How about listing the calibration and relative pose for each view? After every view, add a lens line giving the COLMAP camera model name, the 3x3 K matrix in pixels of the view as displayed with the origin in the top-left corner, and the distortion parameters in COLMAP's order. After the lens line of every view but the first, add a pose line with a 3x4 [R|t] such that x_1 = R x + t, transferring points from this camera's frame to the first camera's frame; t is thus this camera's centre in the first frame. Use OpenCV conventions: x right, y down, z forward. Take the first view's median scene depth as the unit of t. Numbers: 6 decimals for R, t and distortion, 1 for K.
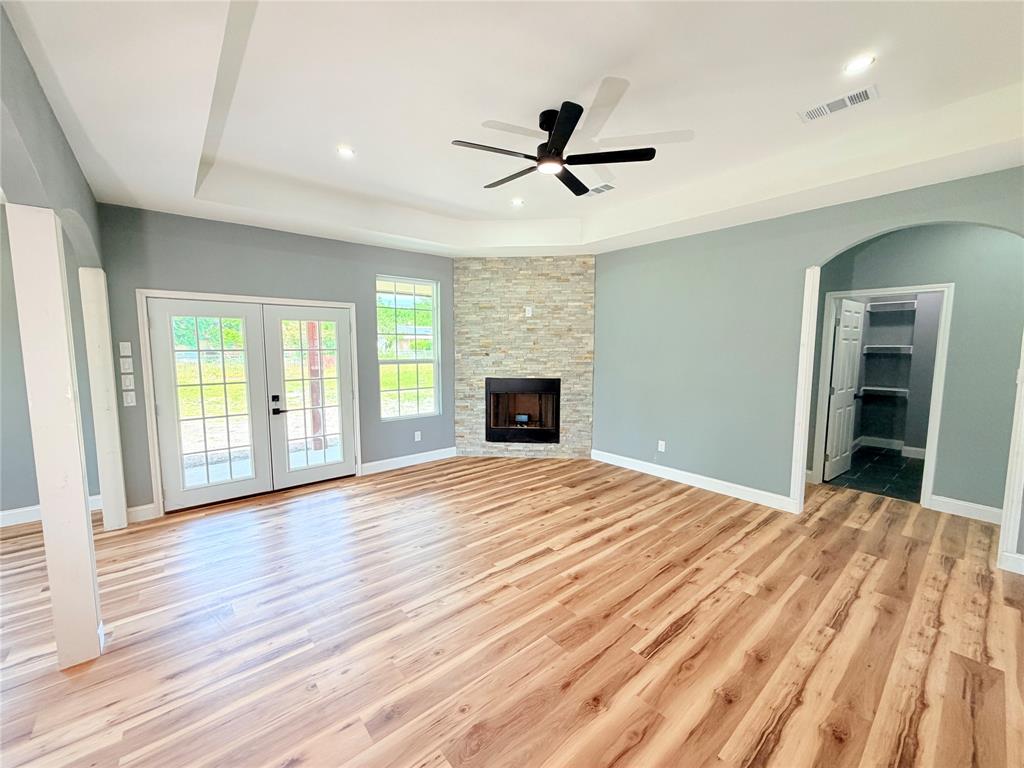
lens RADIAL K [[406.7, 0, 508.9], [0, 406.7, 384.1], [0, 0, 1]] dist [-0.000838, 0.000021]
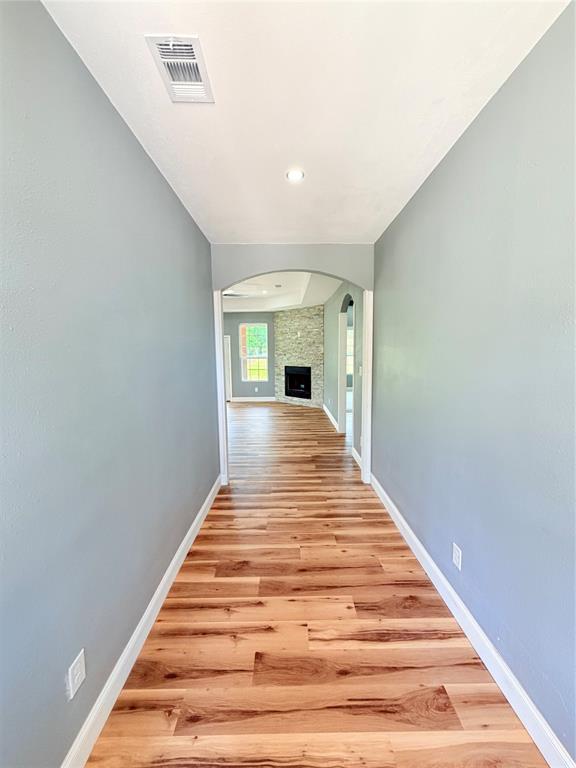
lens RADIAL K [[305.0, 0, 287.8], [0, 305.0, 381.0], [0, 0, 1]] dist [-0.000838, 0.000021]
pose [[0.770717, 0.055468, -0.634759, 1.008957], [-0.047794, 0.998430, 0.029216, 0.017287], [0.635382, 0.007820, 0.772158, -0.242249]]
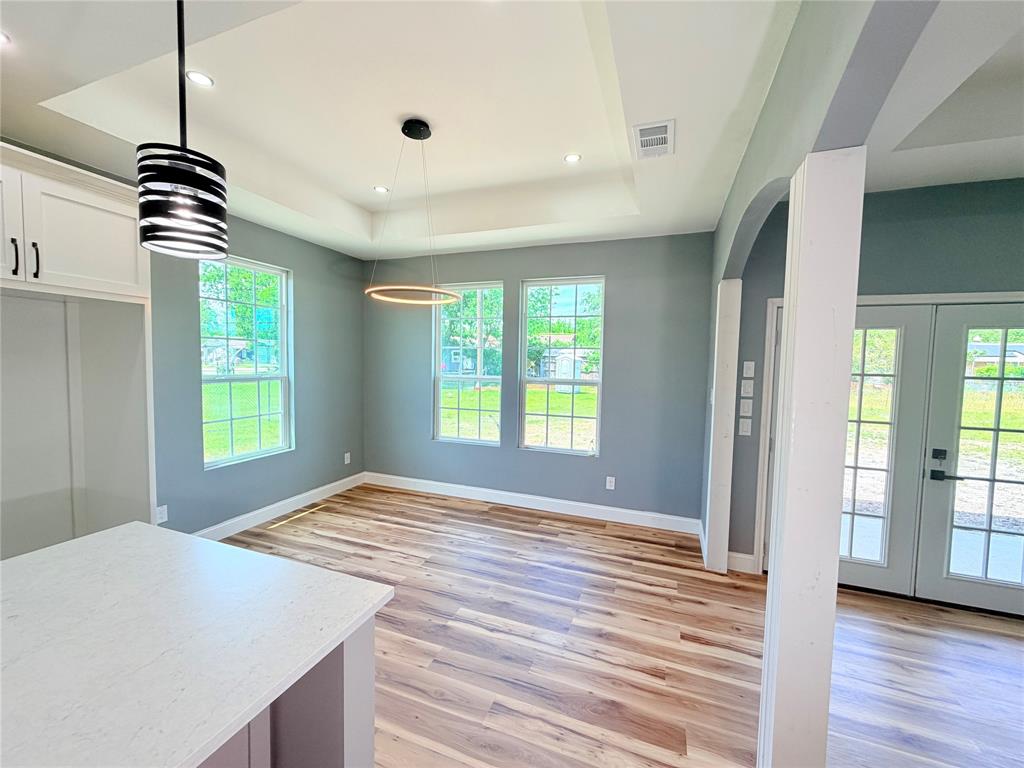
lens RADIAL K [[406.7, 0, 508.9], [0, 406.7, 384.1], [0, 0, 1]] dist [-0.000838, 0.000021]
pose [[0.487251, 0.058764, -0.871283, -0.278195], [-0.106424, 0.994292, 0.007544, -0.004802], [0.866753, 0.089050, 0.490723, 0.087377]]
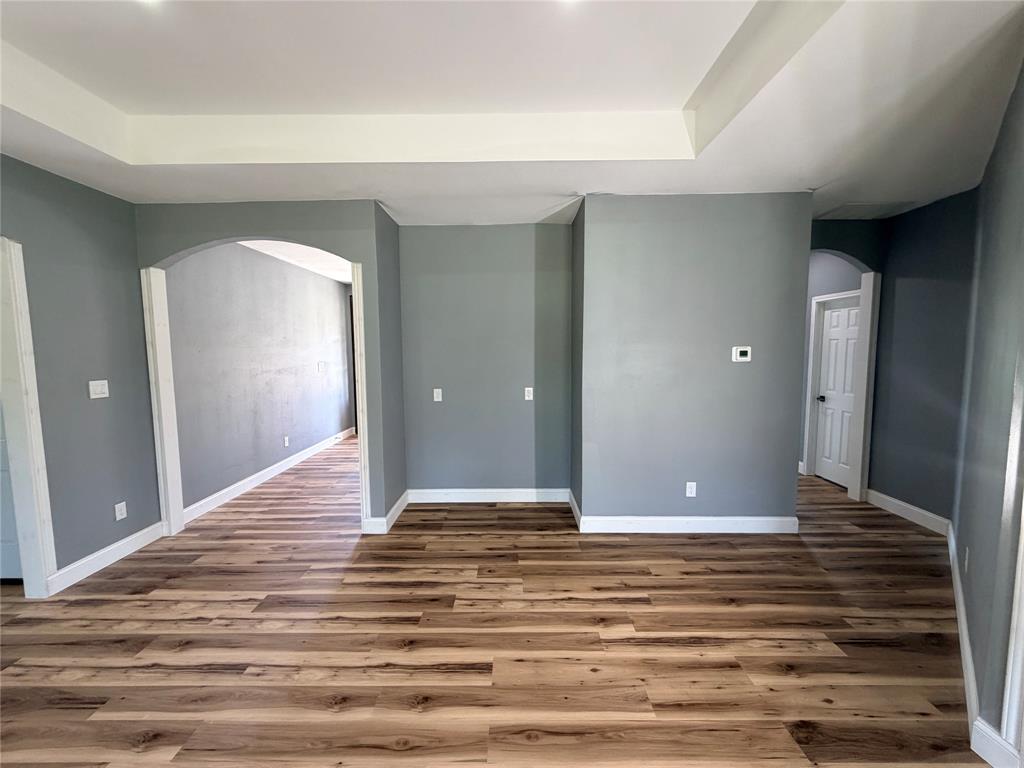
lens RADIAL K [[406.7, 0, 508.9], [0, 406.7, 384.1], [0, 0, 1]] dist [-0.000838, 0.000021]
pose [[-0.759316, -0.046761, 0.649040, -0.075571], [0.072870, 0.985031, 0.156219, -0.043582], [-0.646629, 0.165915, -0.744542, 0.481585]]
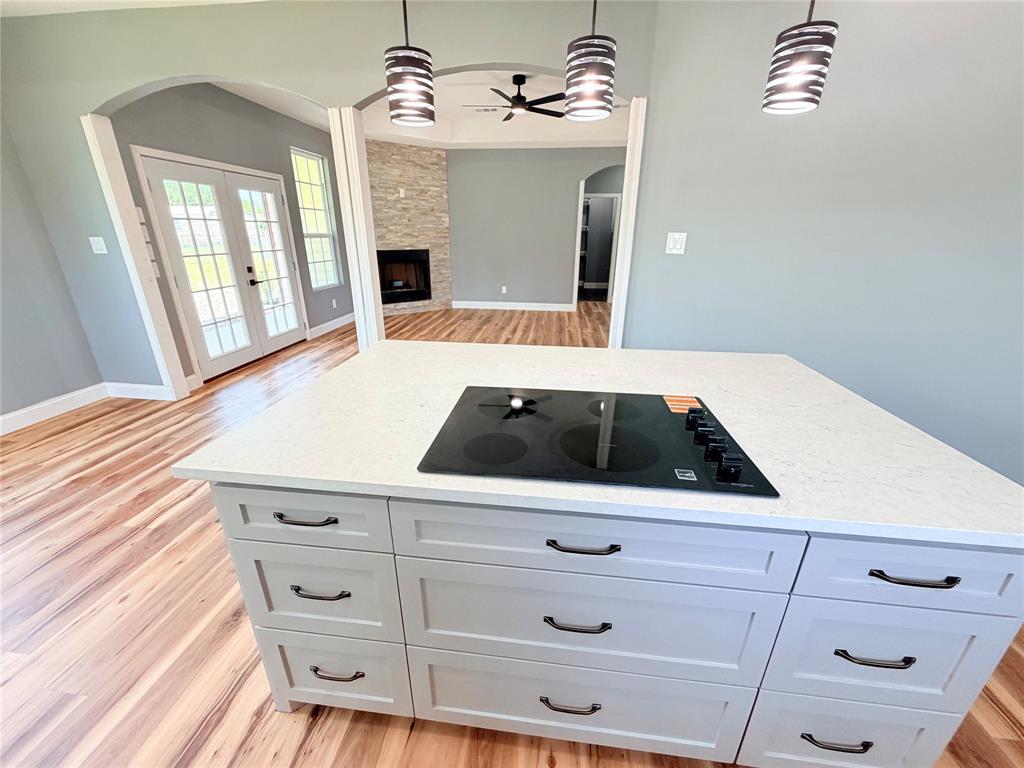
lens RADIAL K [[406.7, 0, 508.9], [0, 406.7, 384.1], [0, 0, 1]] dist [-0.000838, 0.000021]
pose [[0.731360, -0.235292, 0.640117, -0.641382], [0.057794, 0.956606, 0.285594, 0.043884], [-0.679538, -0.171877, 0.713222, -0.203335]]
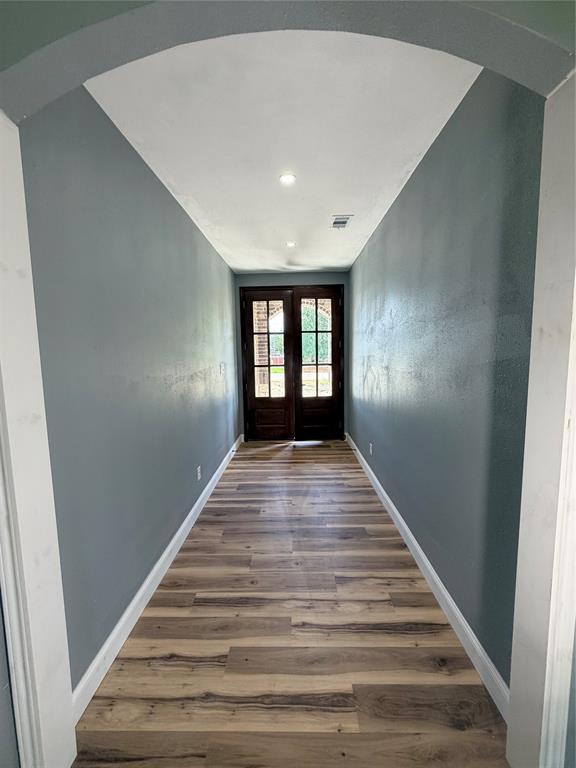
lens RADIAL K [[305.0, 0, 287.8], [0, 305.0, 381.0], [0, 0, 1]] dist [-0.000838, 0.000021]
pose [[-0.751069, -0.052168, 0.658160, 0.494375], [0.079866, 0.982374, 0.169007, -0.030932], [-0.655376, 0.179500, -0.733664, 0.384174]]
